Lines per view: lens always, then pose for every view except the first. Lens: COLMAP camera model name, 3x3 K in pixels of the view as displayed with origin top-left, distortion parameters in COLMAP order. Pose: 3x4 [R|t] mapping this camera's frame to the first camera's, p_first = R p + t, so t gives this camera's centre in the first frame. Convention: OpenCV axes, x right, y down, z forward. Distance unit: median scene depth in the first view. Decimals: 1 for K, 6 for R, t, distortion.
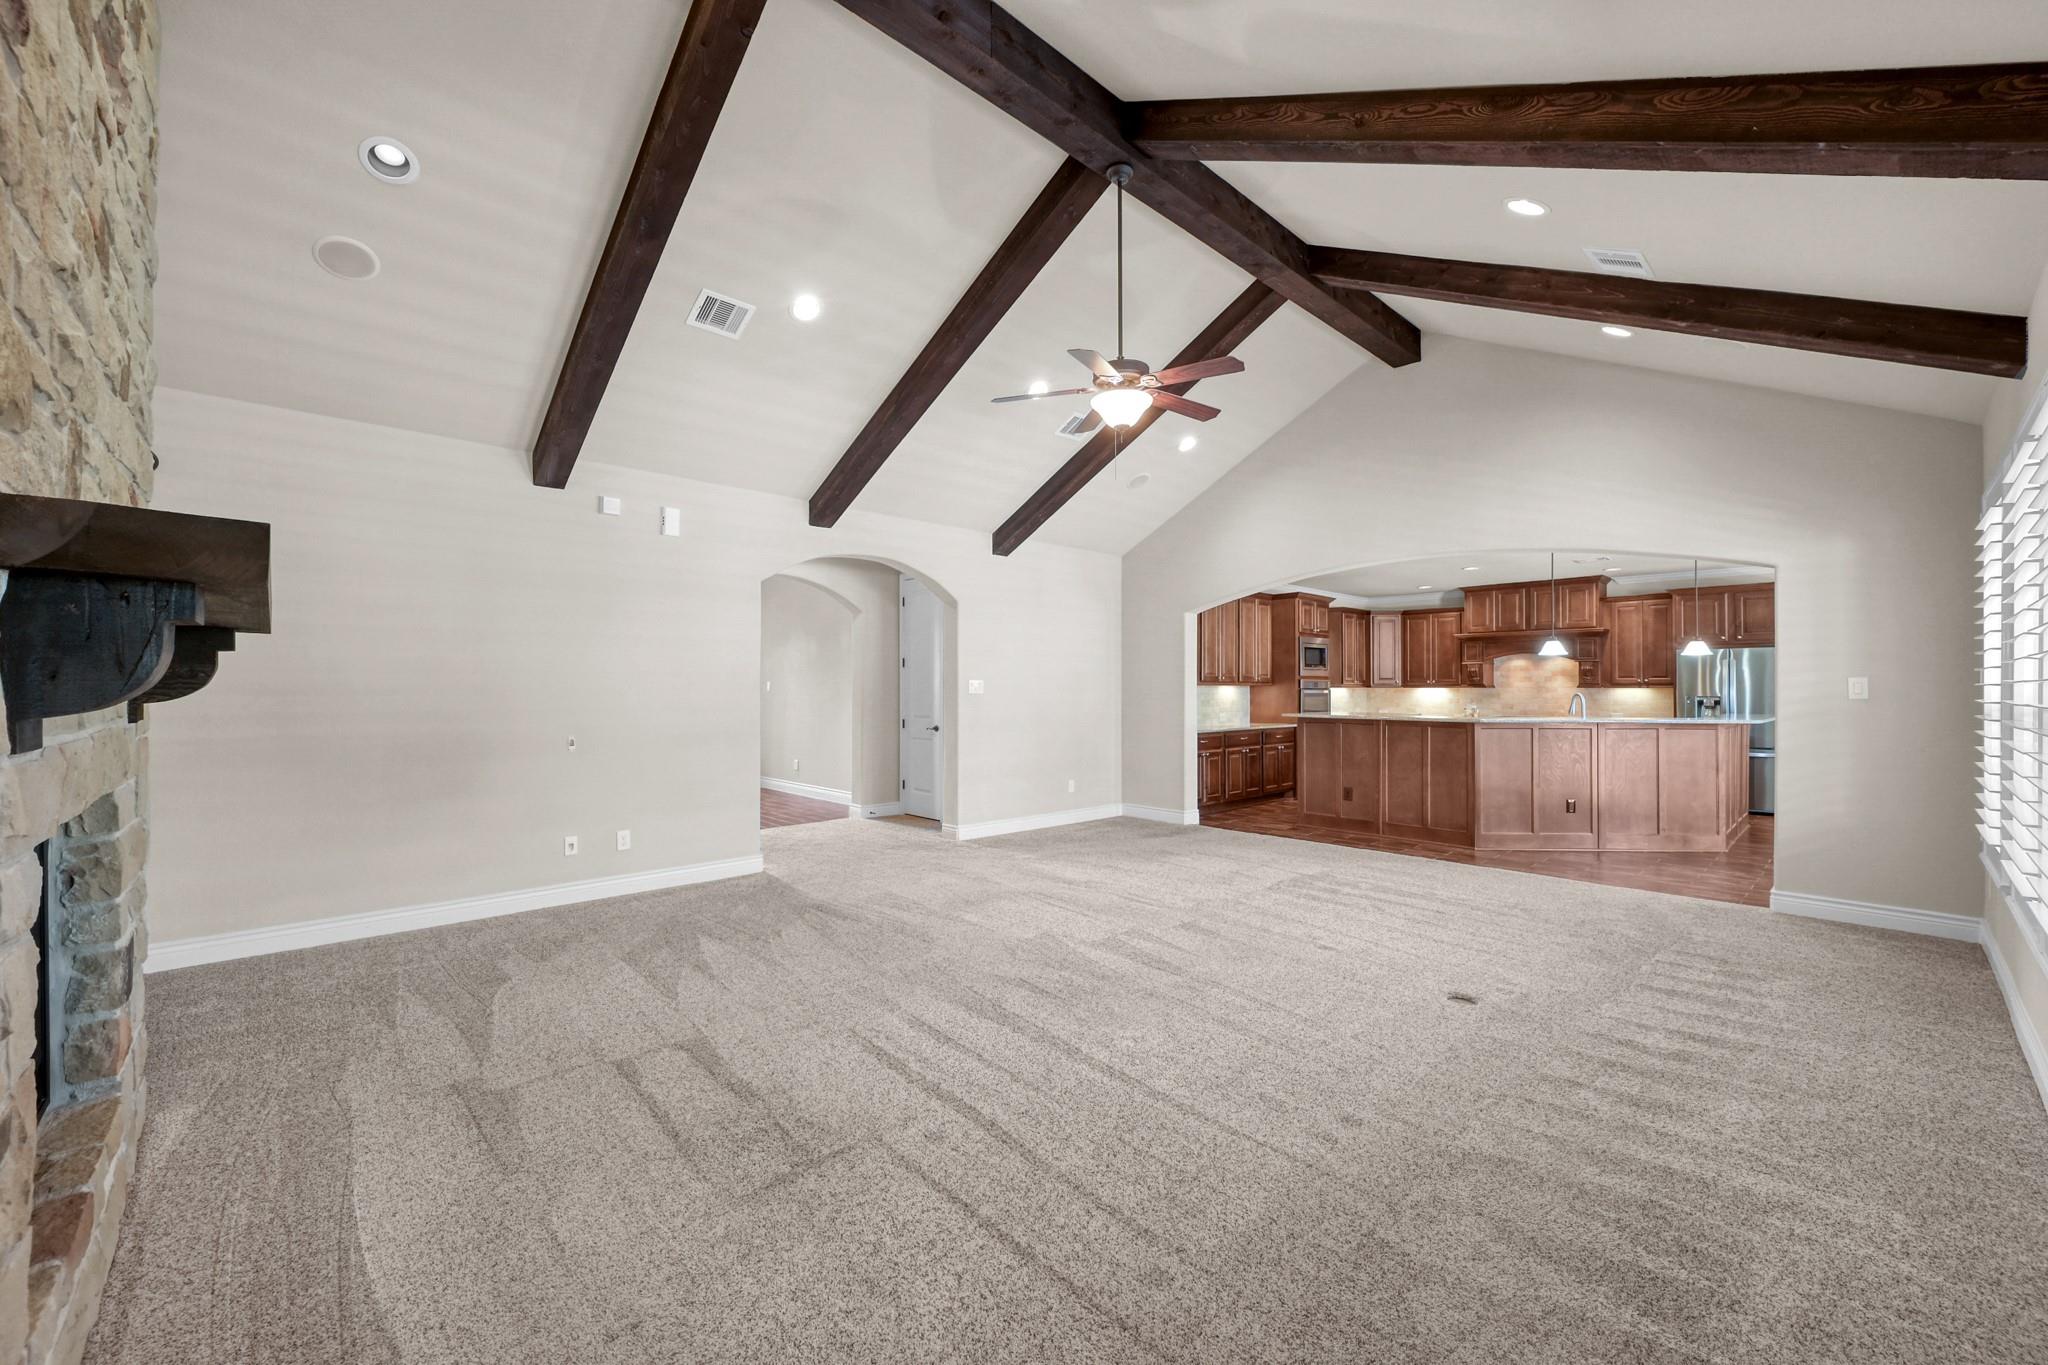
lens RADIAL K [[808.1, 0, 1024.0], [0, 808.1, 682.5], [0, 0, 1]] dist [0.000365, 0.000123]
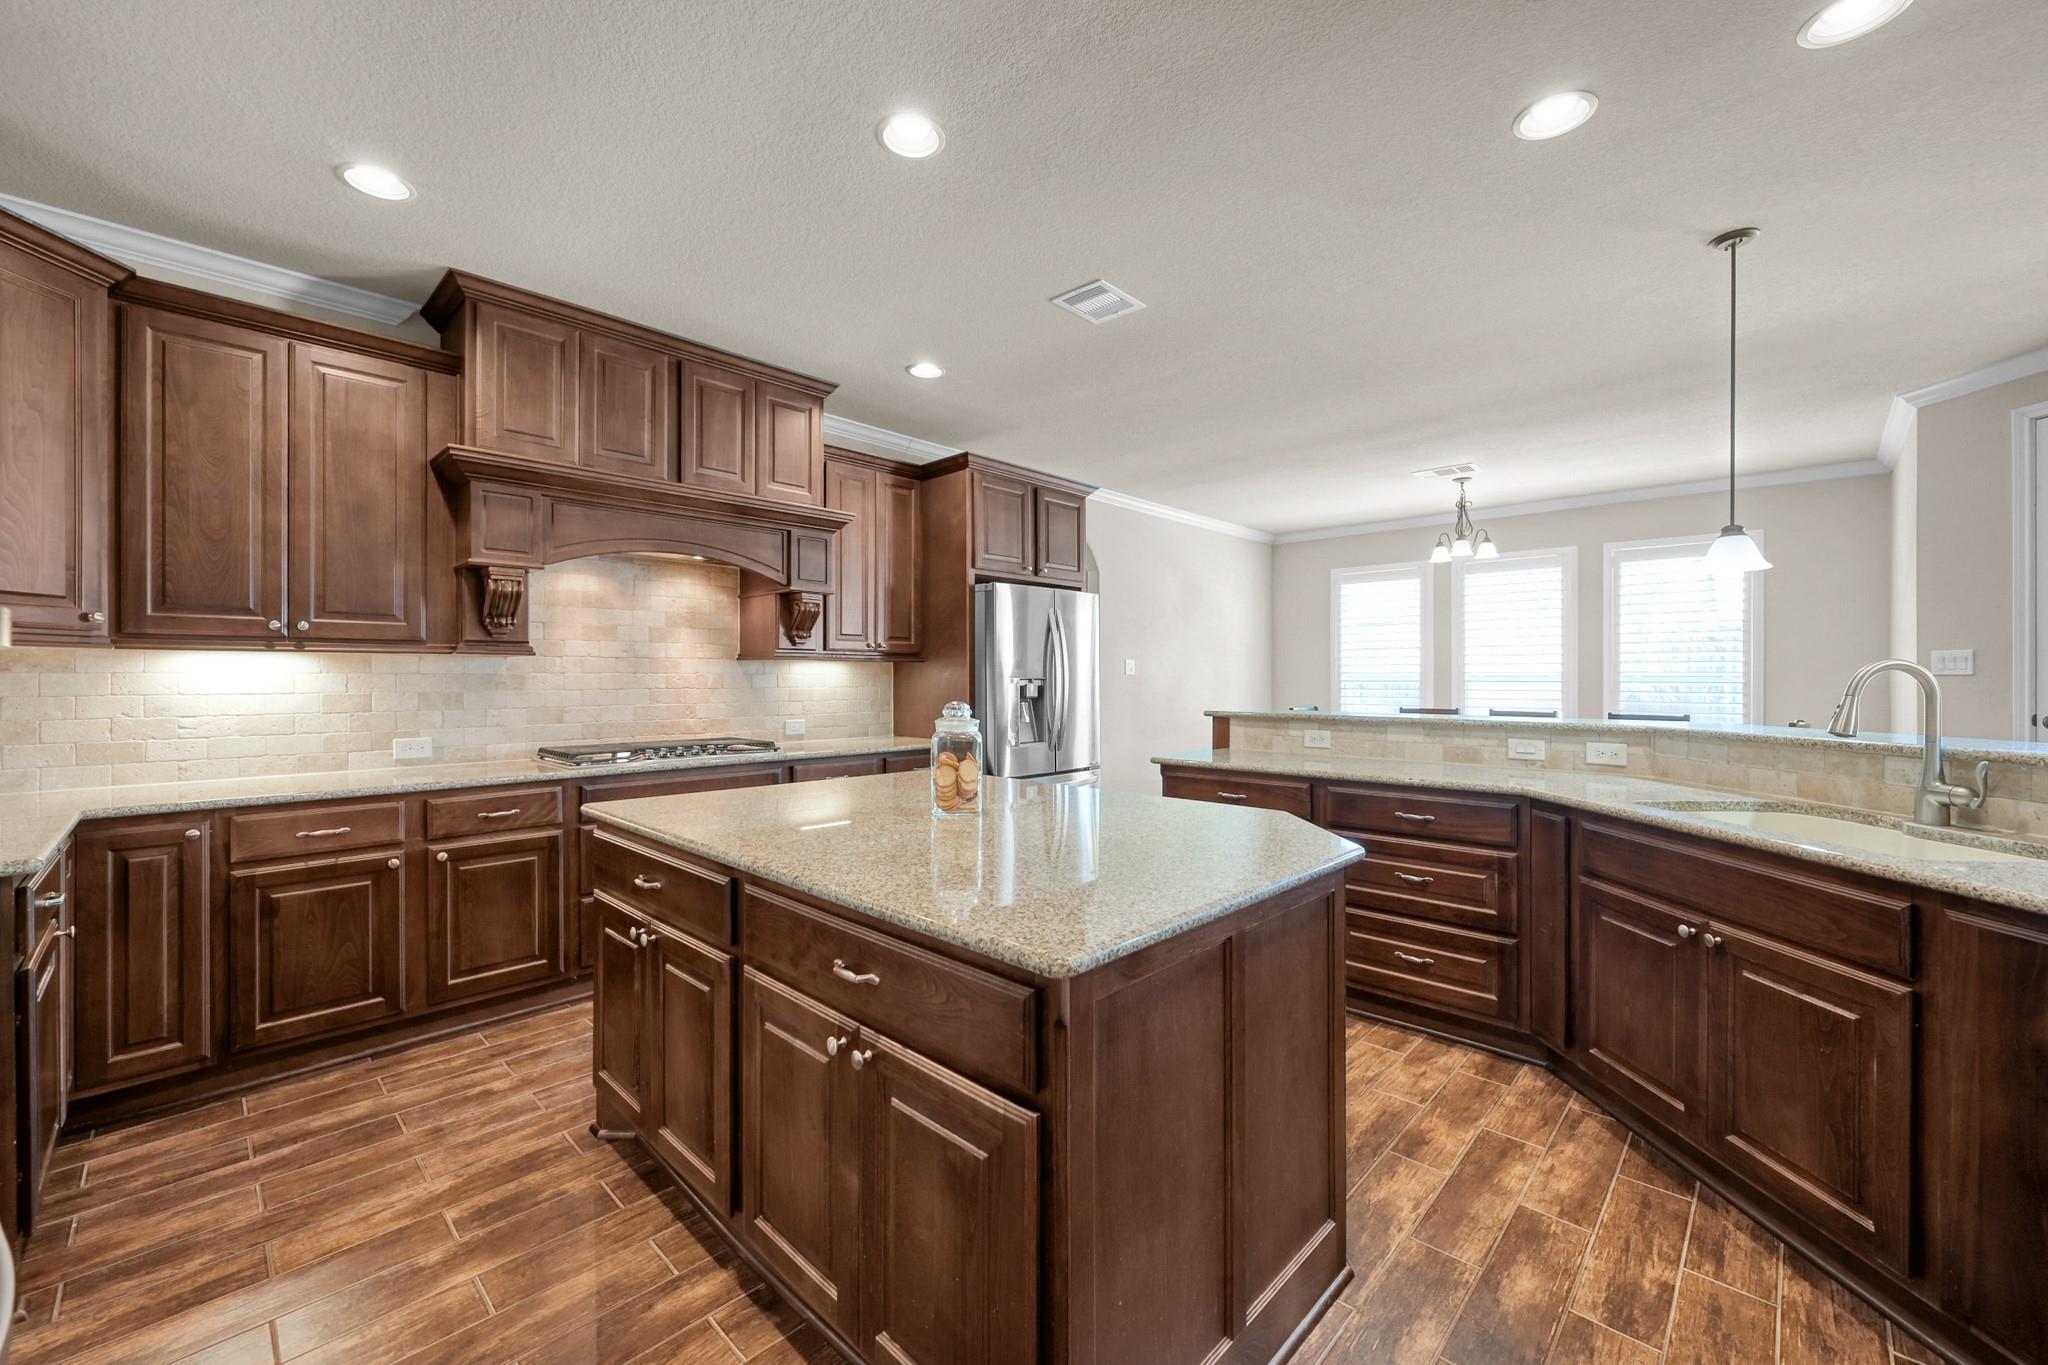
lens RADIAL K [[809.5, 0, 1024.0], [0, 809.5, 682.5], [0, 0, 1]] dist [0.000487, 0.000105]
pose [[-0.055625, -0.009230, 0.998409, 0.271234], [-0.008303, 0.999927, 0.008782, 0.012284], [-0.998417, -0.007801, -0.055698, 0.837322]]
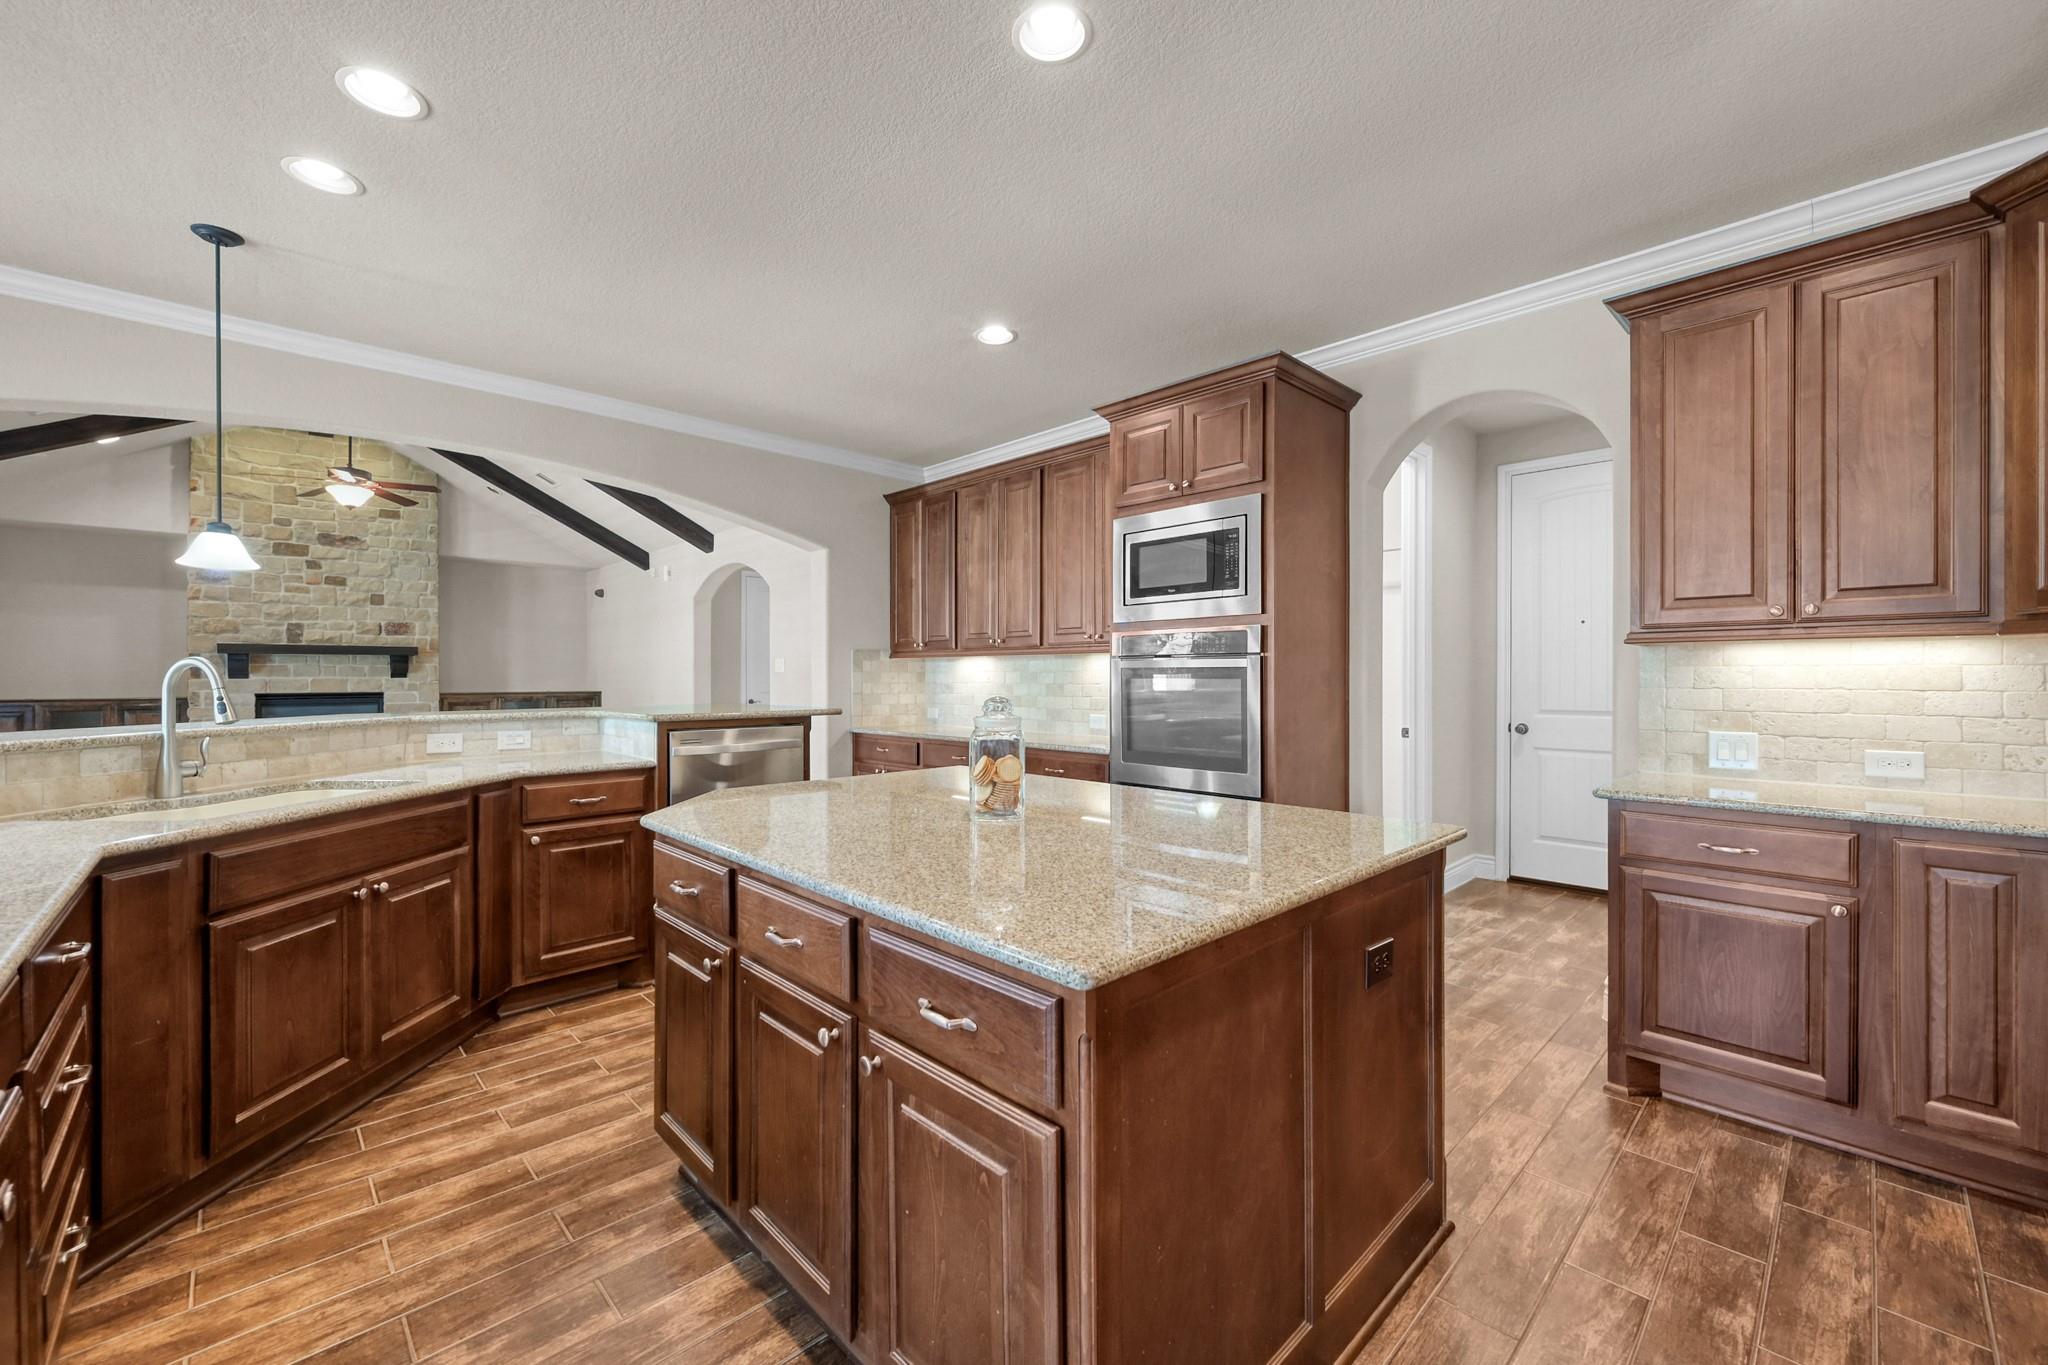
lens RADIAL K [[808.1, 0, 1024.0], [0, 808.1, 682.5], [0, 0, 1]] dist [0.000365, 0.000123]
pose [[0.018861, 0.006043, -0.999804, 0.641605], [0.011020, 0.999920, 0.006252, 0.014715], [0.999761, -0.011135, 0.018793, 0.845032]]
